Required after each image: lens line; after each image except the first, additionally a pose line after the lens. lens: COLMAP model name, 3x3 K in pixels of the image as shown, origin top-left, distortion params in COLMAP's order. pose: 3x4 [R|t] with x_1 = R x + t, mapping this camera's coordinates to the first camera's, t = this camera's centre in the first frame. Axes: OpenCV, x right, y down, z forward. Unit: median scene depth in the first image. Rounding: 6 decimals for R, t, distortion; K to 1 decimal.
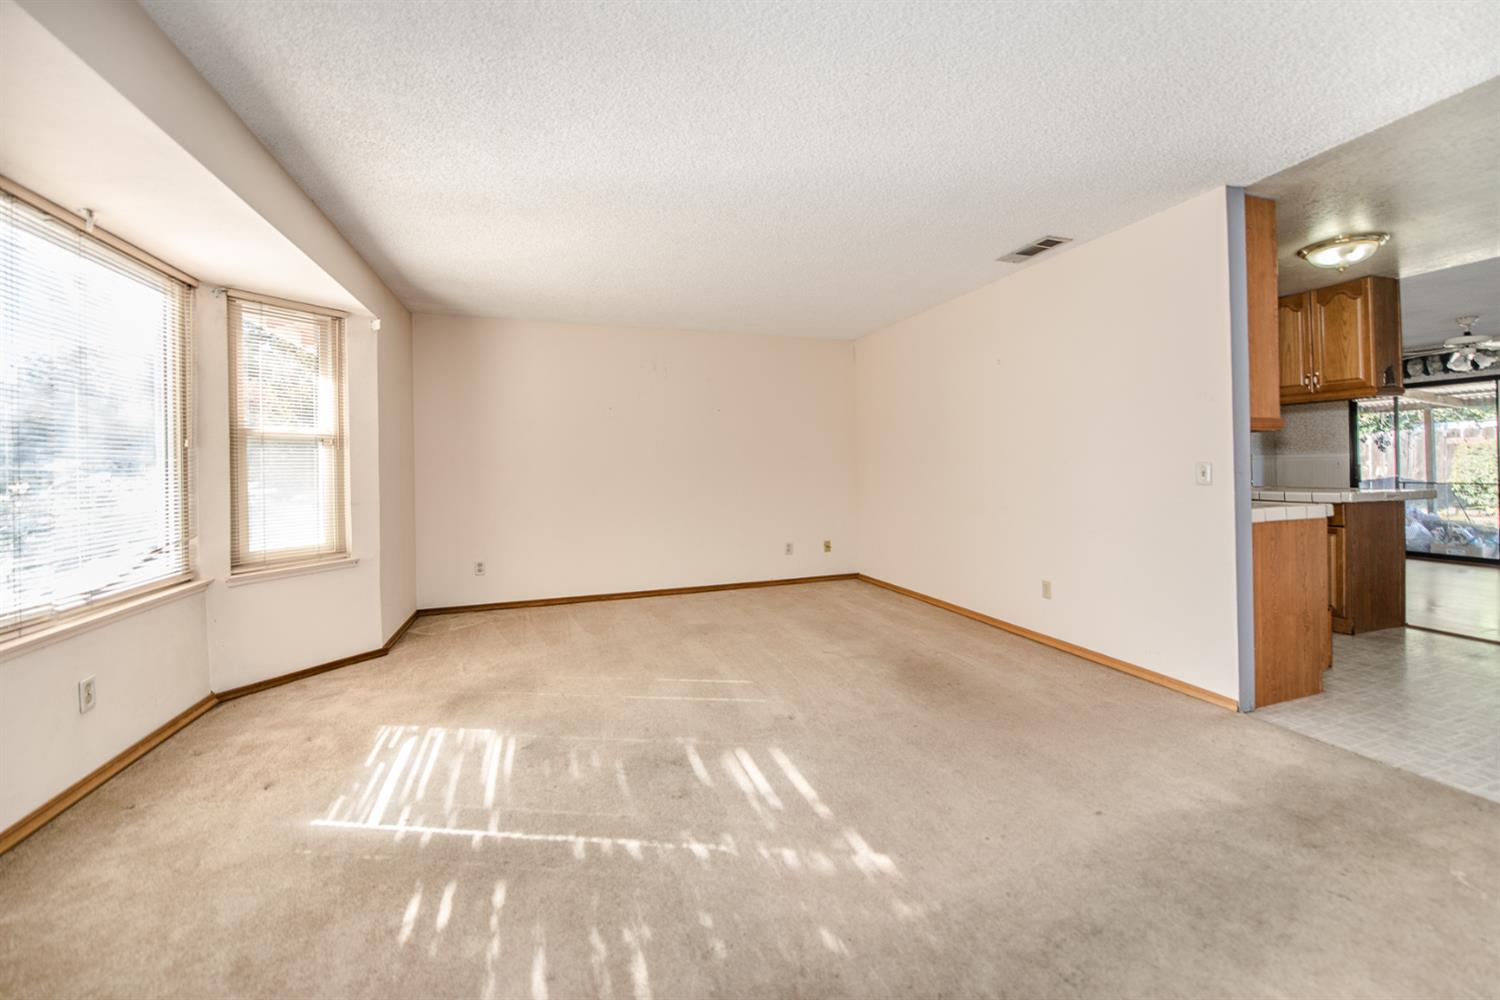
lens RADIAL K [[605.0, 0, 746.4], [0, 605.0, 461.8], [0, 0, 1]] dist [-0.000218, -0.000020]
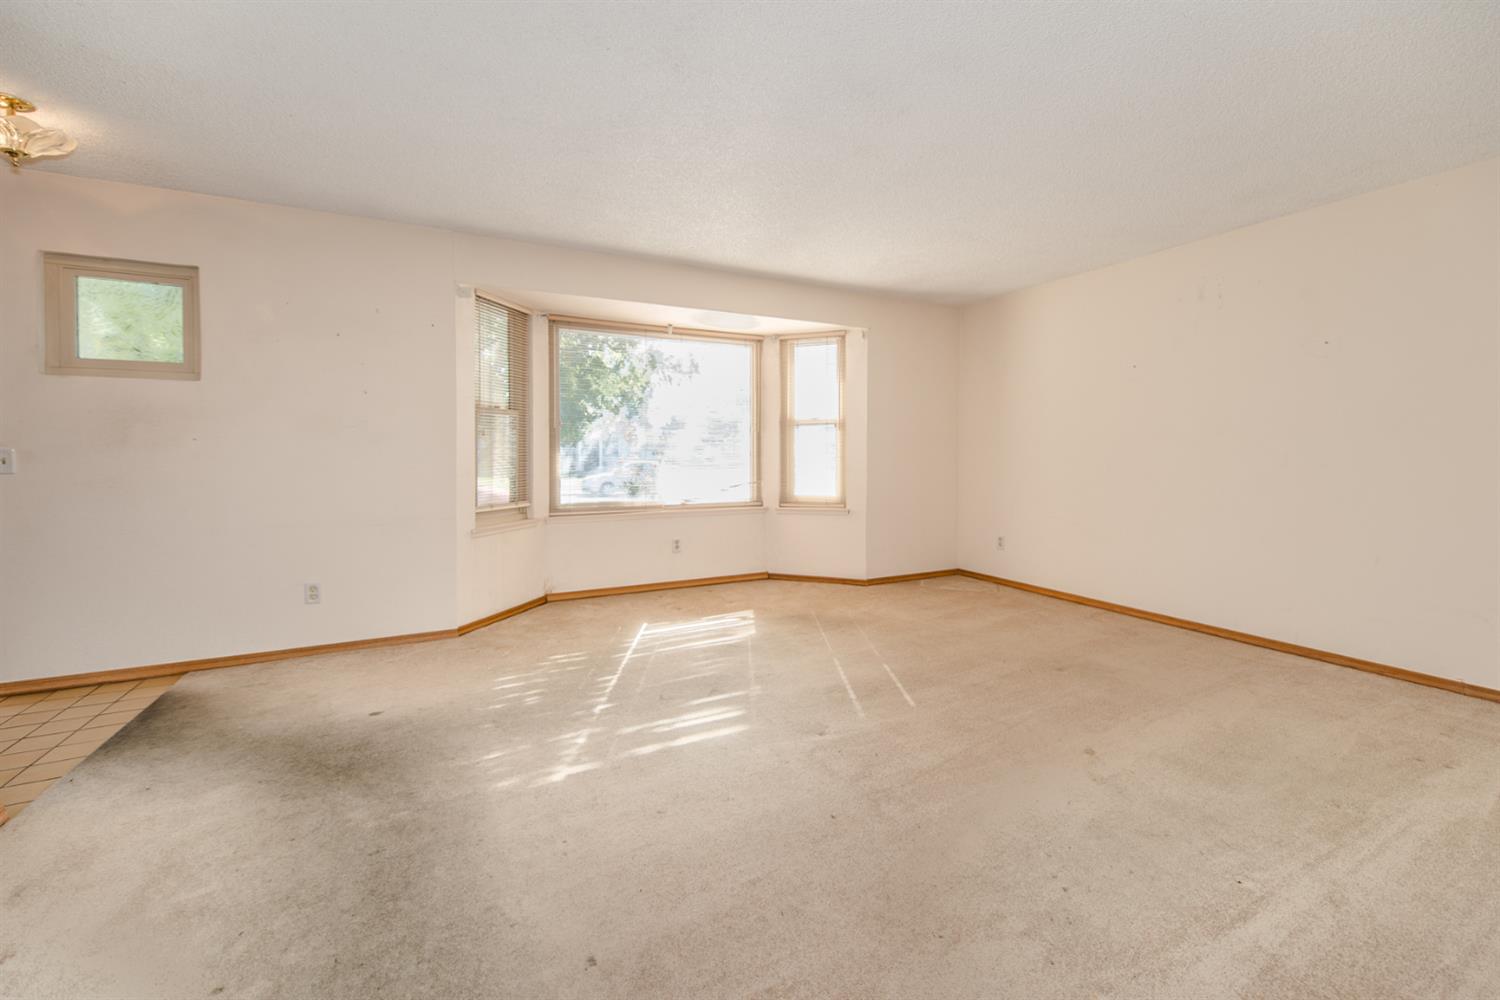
lens RADIAL K [[605.0, 0, 746.4], [0, 605.0, 461.8], [0, 0, 1]] dist [-0.000218, -0.000020]
pose [[0.149663, 0.045933, -0.987670, 0.989884], [-0.001316, 0.998929, 0.046258, -0.017457], [0.988736, -0.005623, 0.149563, 0.814080]]
